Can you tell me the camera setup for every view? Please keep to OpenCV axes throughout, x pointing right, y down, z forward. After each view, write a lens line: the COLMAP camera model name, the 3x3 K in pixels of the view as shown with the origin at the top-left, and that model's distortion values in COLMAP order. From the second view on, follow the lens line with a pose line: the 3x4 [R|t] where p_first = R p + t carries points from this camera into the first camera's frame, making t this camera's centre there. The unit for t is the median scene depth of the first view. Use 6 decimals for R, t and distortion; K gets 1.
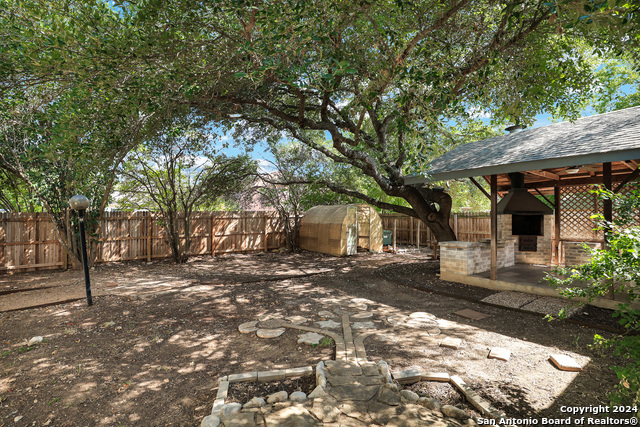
lens RADIAL K [[296.1, 0, 342.6], [0, 296.1, 218.5], [0, 0, 1]] dist [-0.026120, 0.004848]
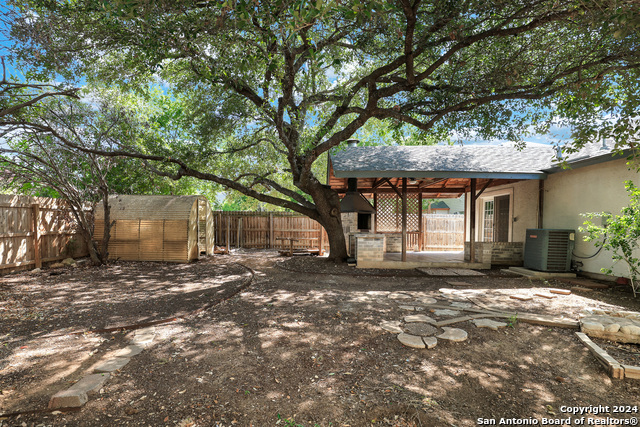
lens RADIAL K [[296.1, 0, 309.4], [0, 296.1, 230.6], [0, 0, 1]] dist [-0.026120, 0.004848]
pose [[0.639754, -0.013586, 0.768459, -0.646453], [-0.006450, 0.999714, 0.023044, 0.042733], [-0.768552, -0.019699, 0.639484, 0.442975]]
